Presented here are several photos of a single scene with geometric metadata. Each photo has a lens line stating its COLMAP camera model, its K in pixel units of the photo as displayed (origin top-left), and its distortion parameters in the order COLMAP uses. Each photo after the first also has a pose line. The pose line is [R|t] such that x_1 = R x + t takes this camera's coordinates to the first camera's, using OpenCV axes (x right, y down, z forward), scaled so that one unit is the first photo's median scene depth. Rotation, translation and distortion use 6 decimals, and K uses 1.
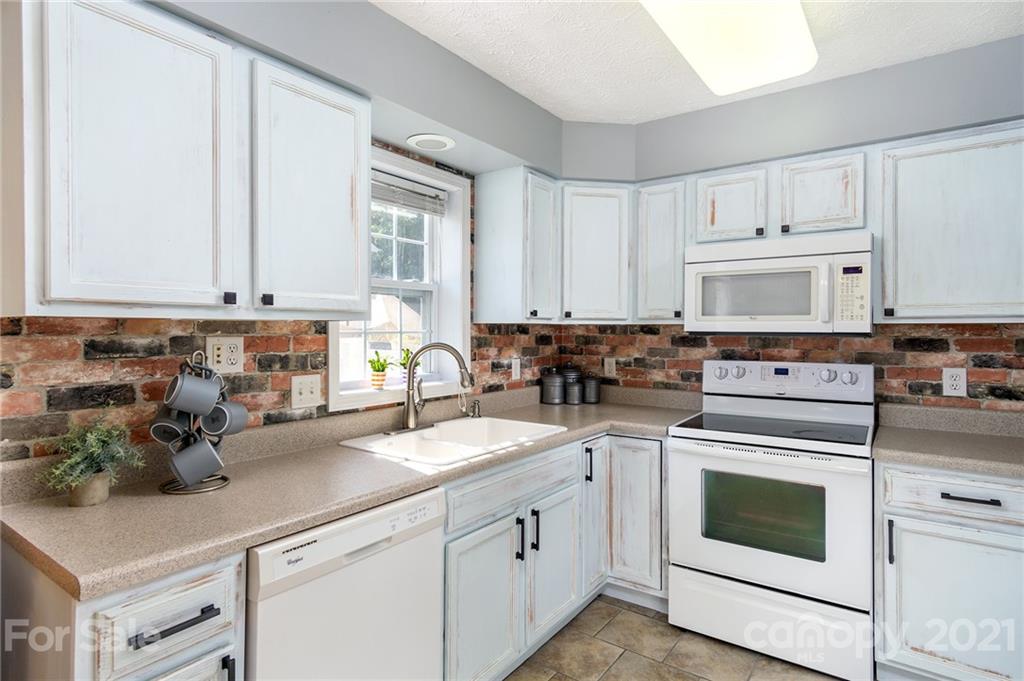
lens RADIAL K [[540.8, 0, 511.0], [0, 540.8, 336.4], [0, 0, 1]] dist [0.001369, 0.000255]
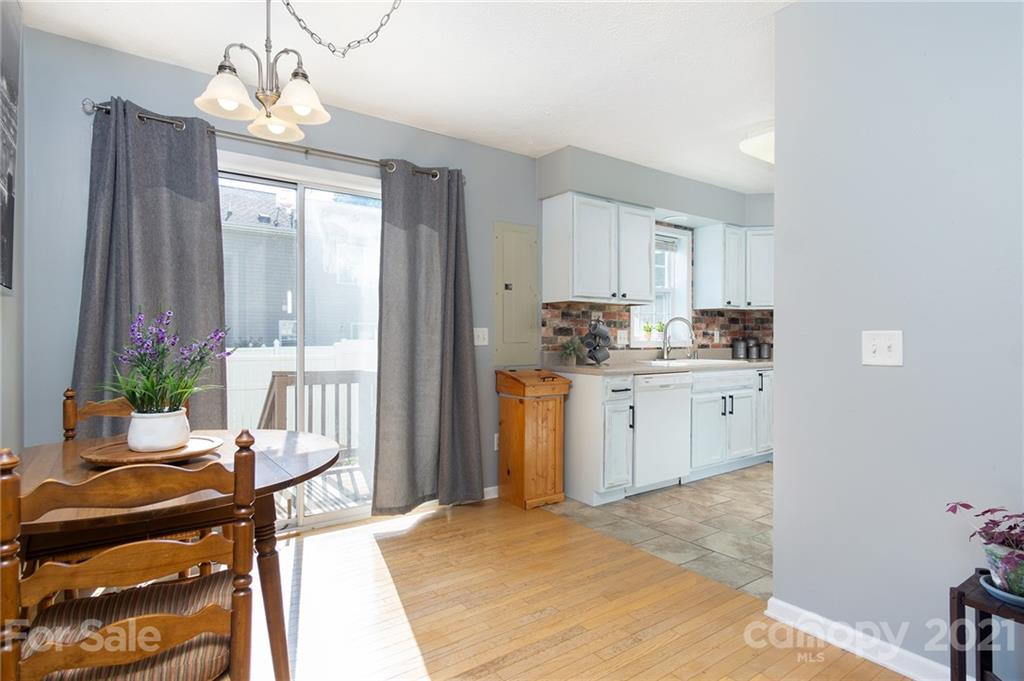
lens RADIAL K [[540.8, 0, 515.7], [0, 540.8, 339.4], [0, 0, 1]] dist [0.001369, 0.000255]
pose [[0.951558, 0.000353, -0.307469, -0.078713], [-0.002838, 0.999967, -0.007634, 0.093912], [0.307456, 0.008137, 0.951527, -0.936600]]
